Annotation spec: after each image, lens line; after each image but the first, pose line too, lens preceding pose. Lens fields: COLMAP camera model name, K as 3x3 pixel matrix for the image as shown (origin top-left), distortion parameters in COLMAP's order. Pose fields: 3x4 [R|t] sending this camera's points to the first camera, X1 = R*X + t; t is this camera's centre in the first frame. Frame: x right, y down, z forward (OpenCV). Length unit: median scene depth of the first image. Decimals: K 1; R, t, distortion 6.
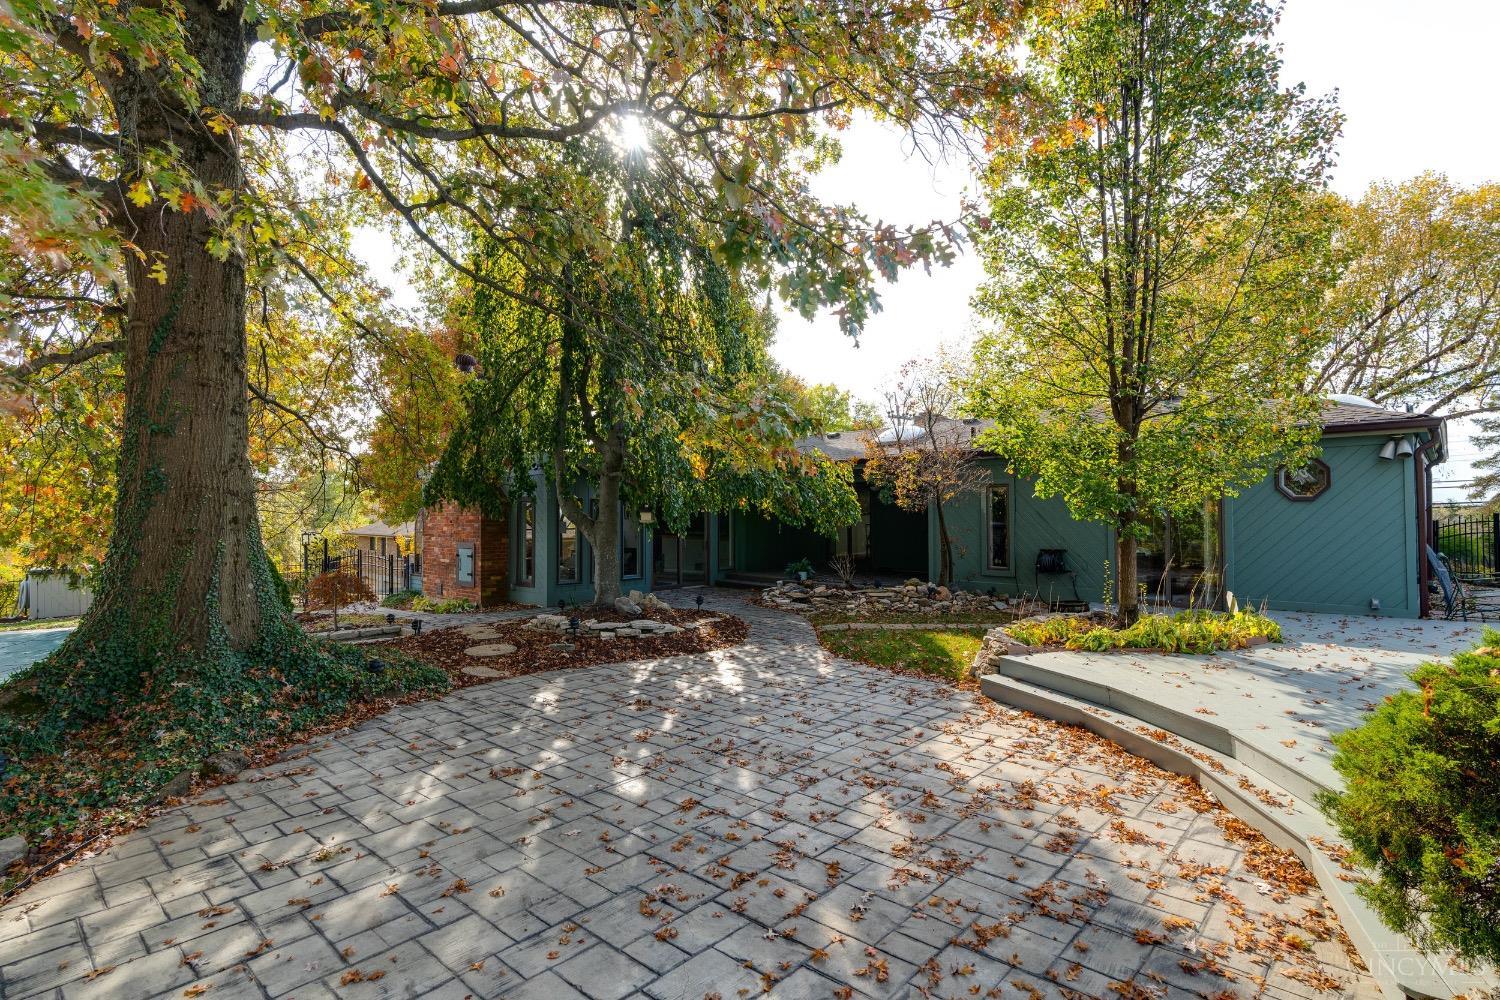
lens RADIAL K [[723.6, 0, 743.0], [0, 723.6, 502.7], [0, 0, 1]] dist [-0.001363, 0.000085]
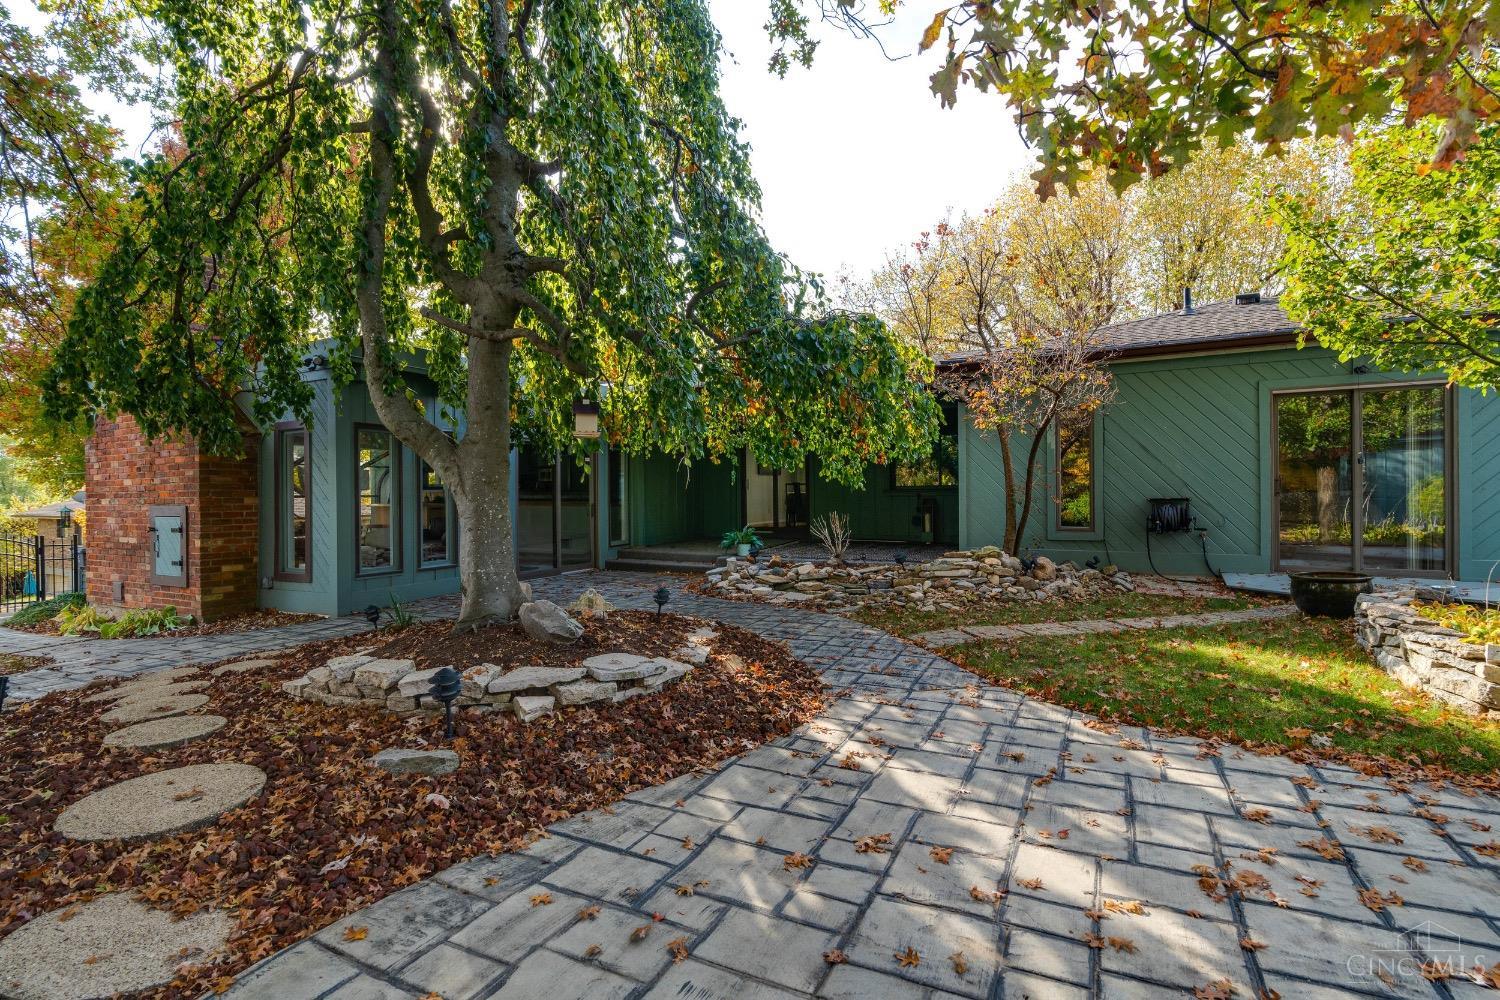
lens RADIAL K [[723.6, 0, 759.7], [0, 723.6, 496.1], [0, 0, 1]] dist [-0.001363, 0.000085]
pose [[0.960762, -0.007144, 0.277282, -0.137614], [0.001484, 0.999786, 0.020619, 0.048709], [-0.277370, -0.019398, 0.960567, 0.459376]]
